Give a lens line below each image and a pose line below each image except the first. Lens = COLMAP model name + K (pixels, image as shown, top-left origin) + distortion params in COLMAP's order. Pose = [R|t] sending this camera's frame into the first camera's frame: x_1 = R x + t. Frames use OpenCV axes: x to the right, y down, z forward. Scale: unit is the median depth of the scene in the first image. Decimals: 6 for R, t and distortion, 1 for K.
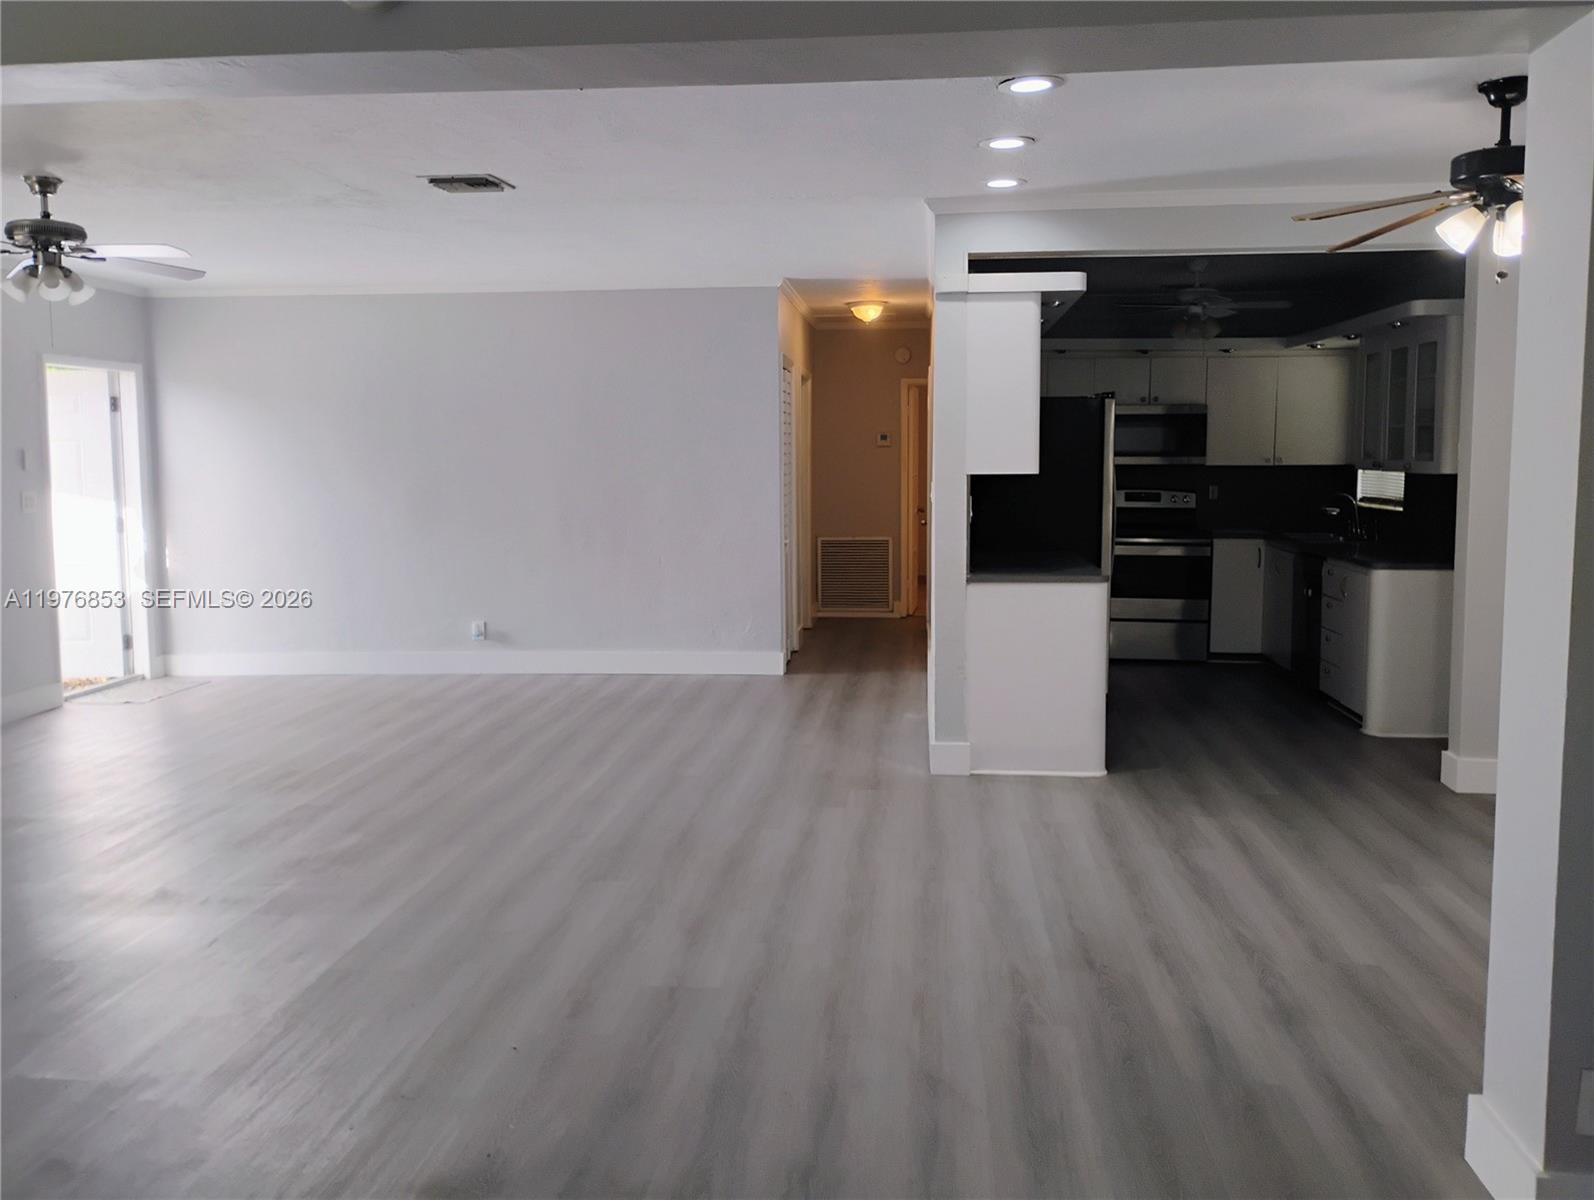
lens RADIAL K [[1339.6, 0, 795.7], [0, 1339.6, 585.2], [0, 0, 1]] dist [0.065295, -0.089908]
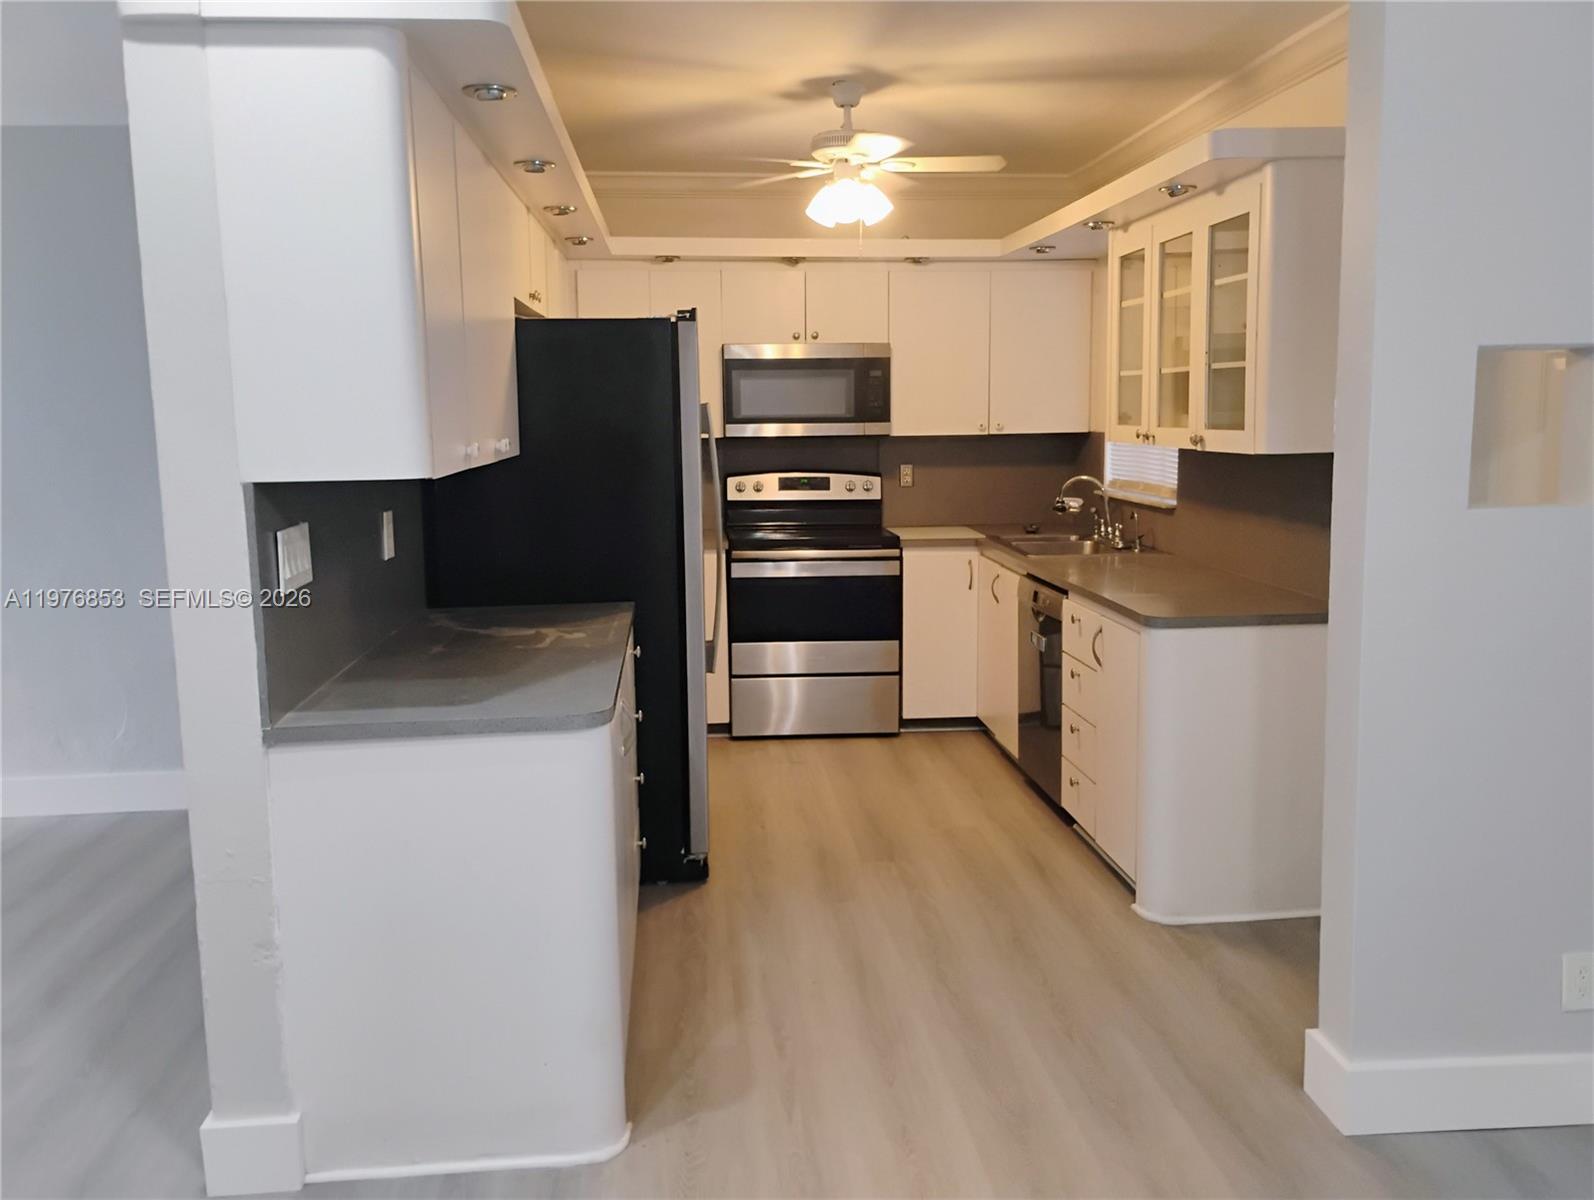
lens RADIAL K [[1332.9, 0, 797.0], [0, 1332.9, 600.0], [0, 0, 1]] dist [0.052780, -0.092183]
pose [[0.983038, -0.036048, 0.179823, 0.188635], [0.028842, 0.998679, 0.042529, -0.051383], [-0.181118, -0.036621, 0.982779, 0.492200]]
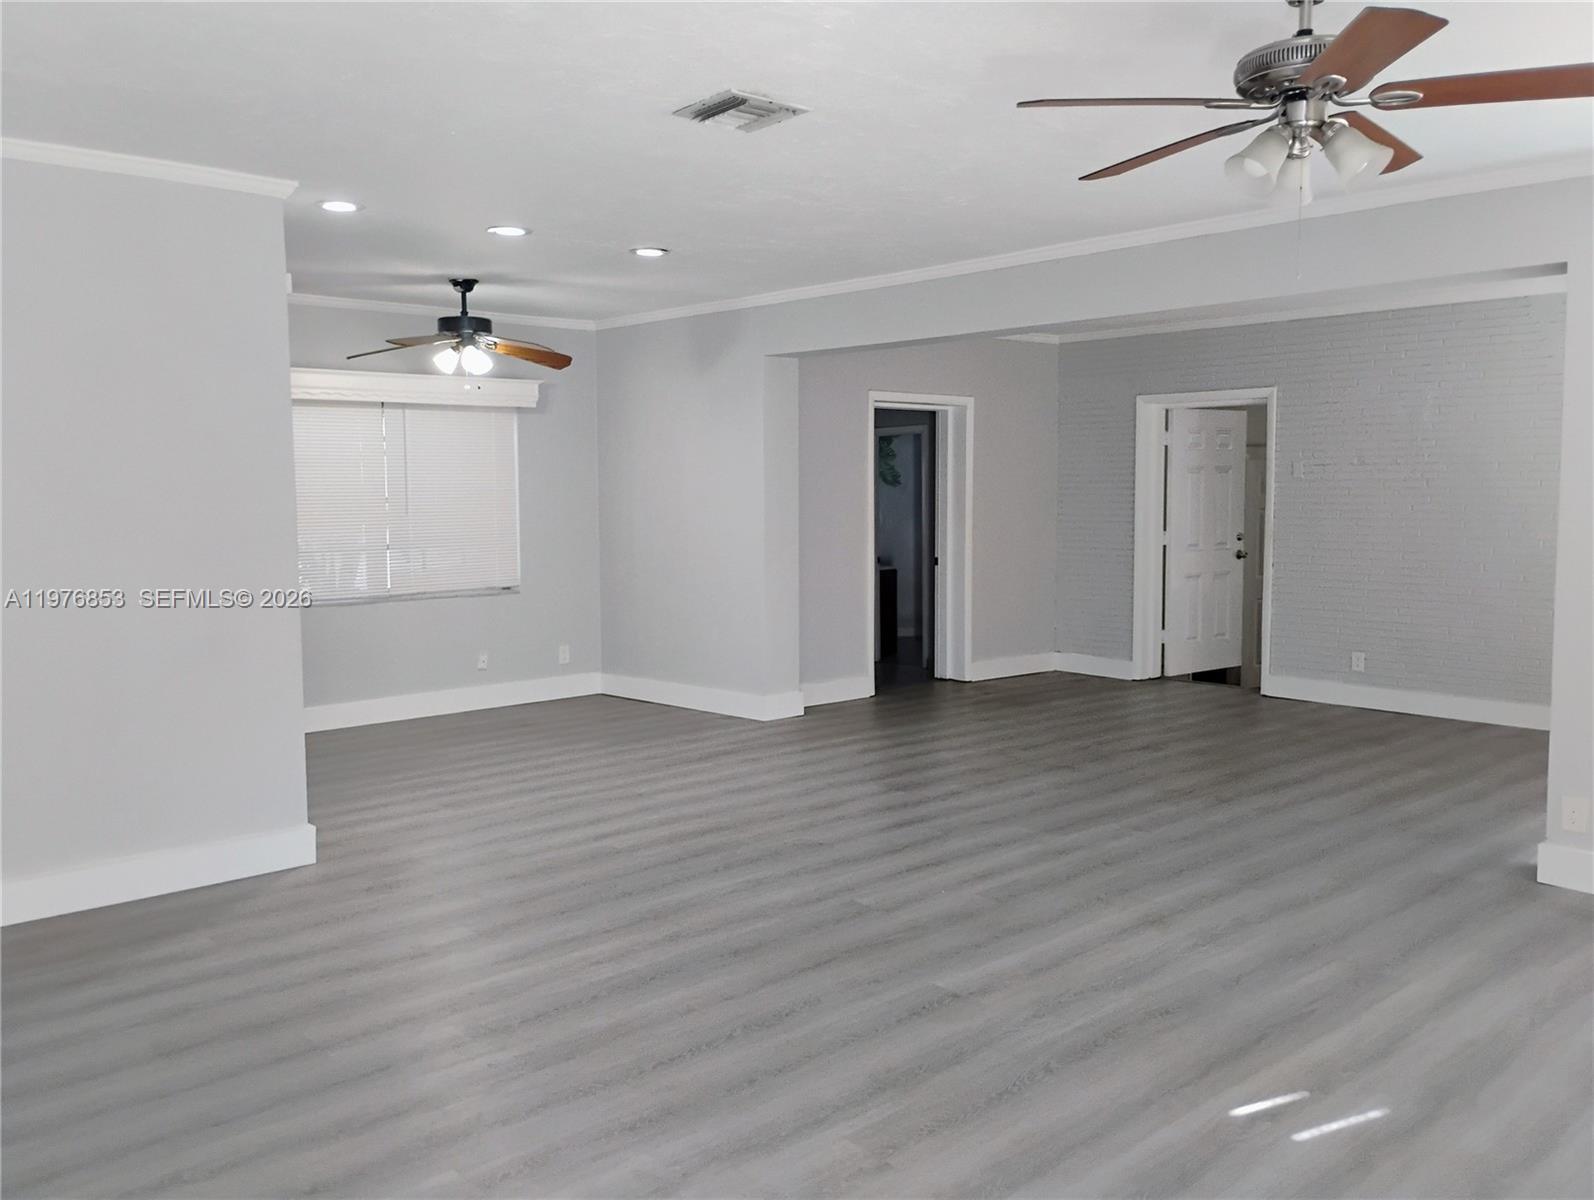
lens RADIAL K [[1332.9, 0, 797.0], [0, 1332.9, 600.0], [0, 0, 1]] dist [0.052780, -0.092183]
pose [[-0.735822, -0.047364, 0.675516, -0.605589], [0.082766, 0.983782, 0.159132, -0.116590], [-0.672098, 0.173002, -0.719968, 1.219188]]
